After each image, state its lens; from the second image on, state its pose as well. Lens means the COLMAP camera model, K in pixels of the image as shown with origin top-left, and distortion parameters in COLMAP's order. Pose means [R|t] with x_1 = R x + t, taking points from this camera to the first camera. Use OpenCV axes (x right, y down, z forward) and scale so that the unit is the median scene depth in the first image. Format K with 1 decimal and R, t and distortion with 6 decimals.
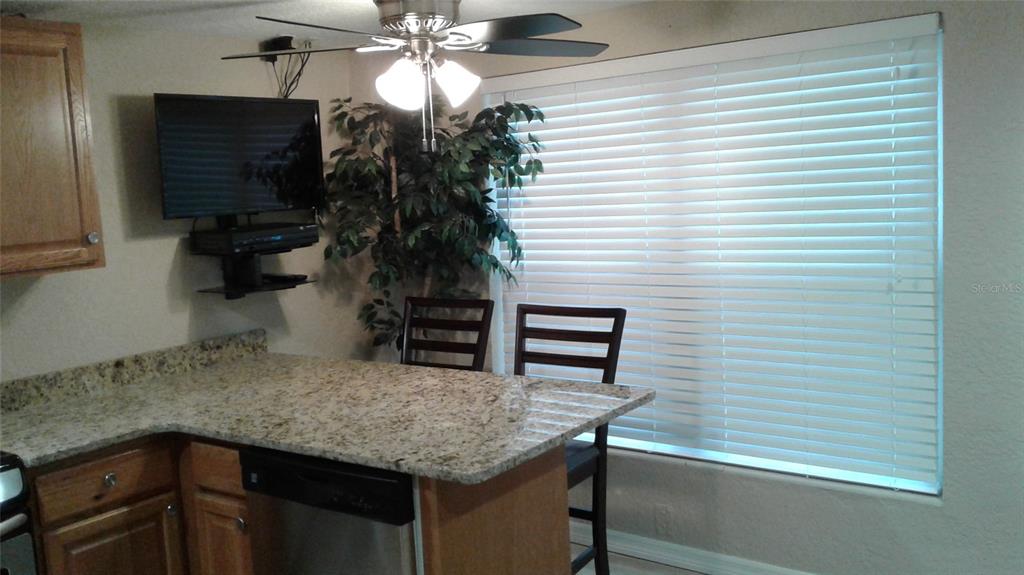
lens RADIAL K [[921.0, 0, 512.0], [0, 921.0, 287.5], [0, 0, 1]] dist [-0.005202, -0.007049]
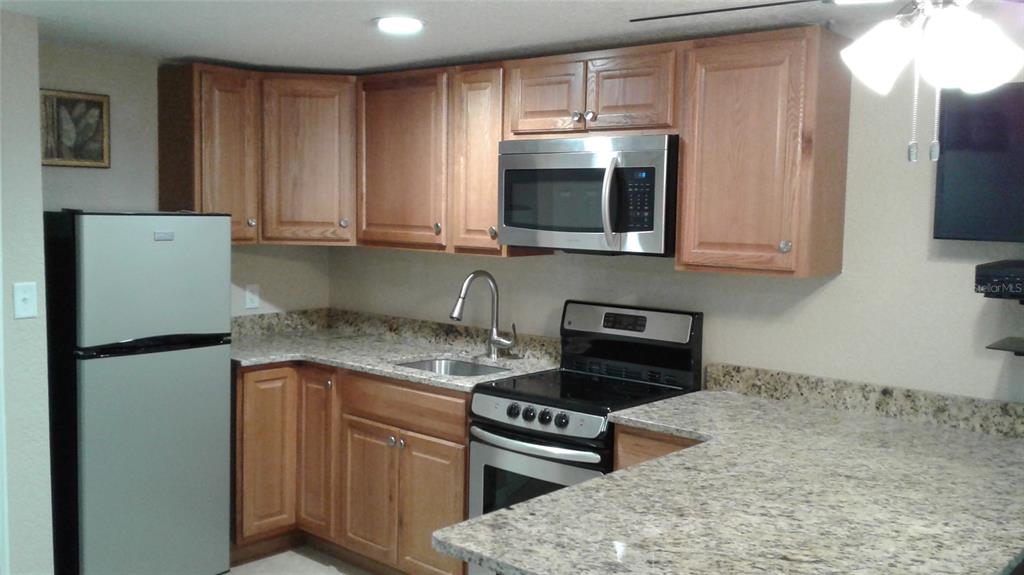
lens RADIAL K [[921.0, 0, 512.0], [0, 921.0, 287.5], [0, 0, 1]] dist [-0.005202, -0.007049]
pose [[-0.078629, 0.142611, -0.986651, 0.524200], [-0.135843, 0.978950, 0.152324, -0.115199], [0.987605, 0.146007, -0.057601, 0.730228]]
